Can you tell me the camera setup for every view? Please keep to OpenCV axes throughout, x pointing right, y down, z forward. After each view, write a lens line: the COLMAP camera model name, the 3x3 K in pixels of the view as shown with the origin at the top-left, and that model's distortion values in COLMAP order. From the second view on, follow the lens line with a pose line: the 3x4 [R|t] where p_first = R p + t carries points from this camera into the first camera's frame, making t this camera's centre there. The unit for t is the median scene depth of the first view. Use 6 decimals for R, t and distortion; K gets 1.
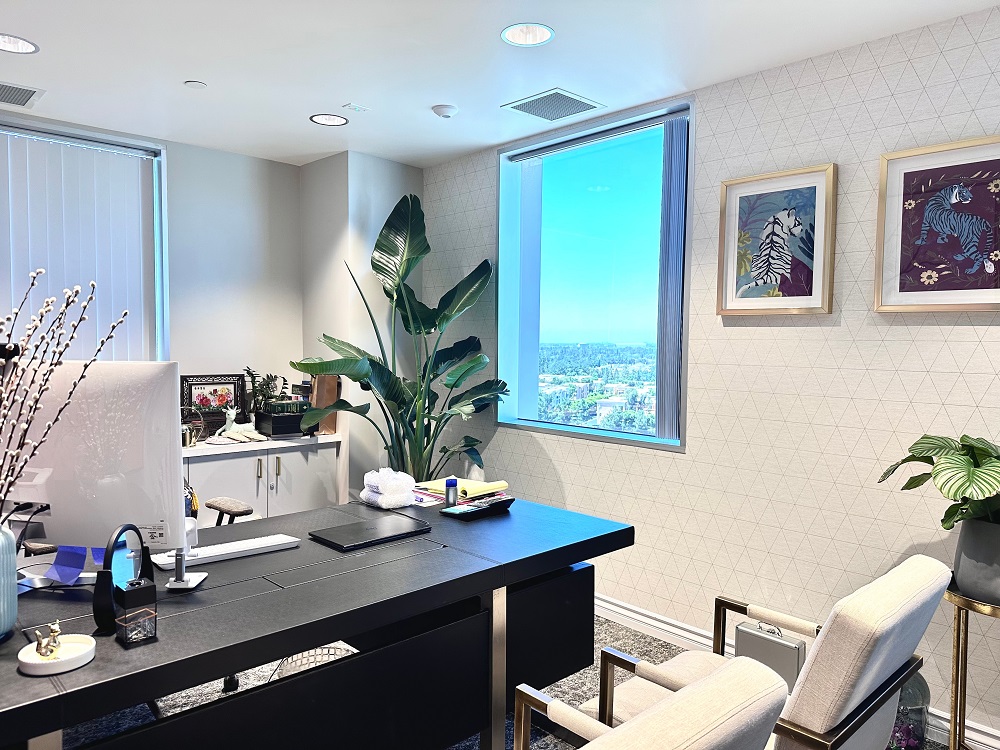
lens RADIAL K [[705.3, 0, 498.9], [0, 705.3, 374.0], [0, 0, 1]] dist [0.008258, 0.002247]
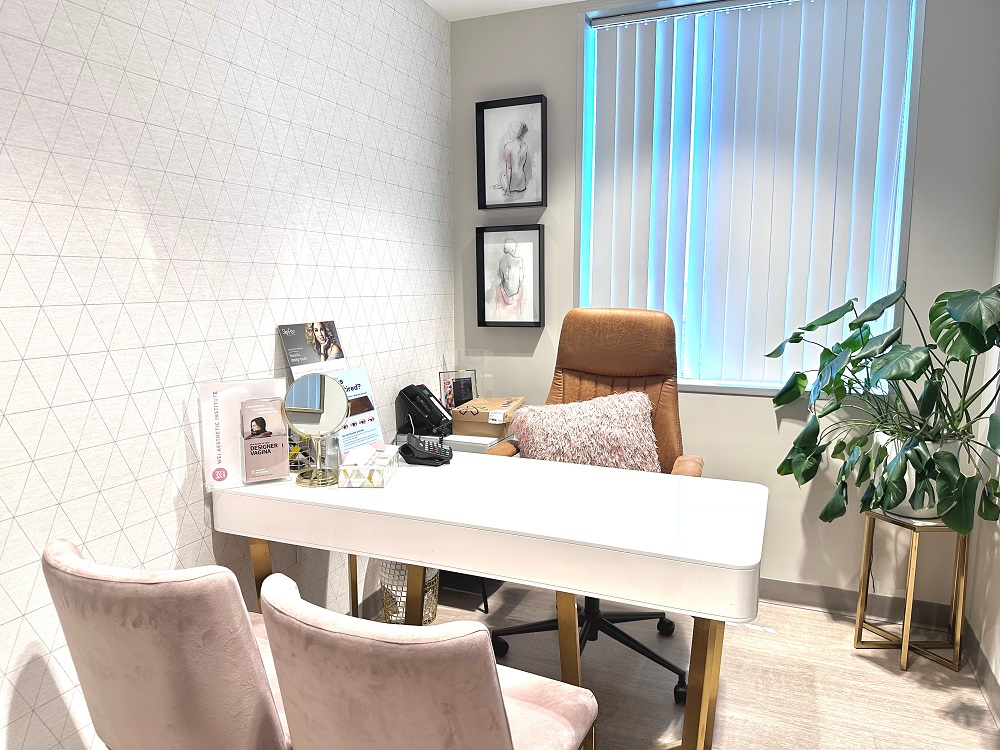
lens RADIAL K [[705.3, 0, 500.3], [0, 705.3, 377.2], [0, 0, 1]] dist [0.008258, 0.002247]
pose [[-0.400709, -0.138793, 0.905632, -0.254462], [0.041743, 0.984667, 0.169376, 0.196357], [-0.915254, 0.105675, -0.388771, 0.933518]]
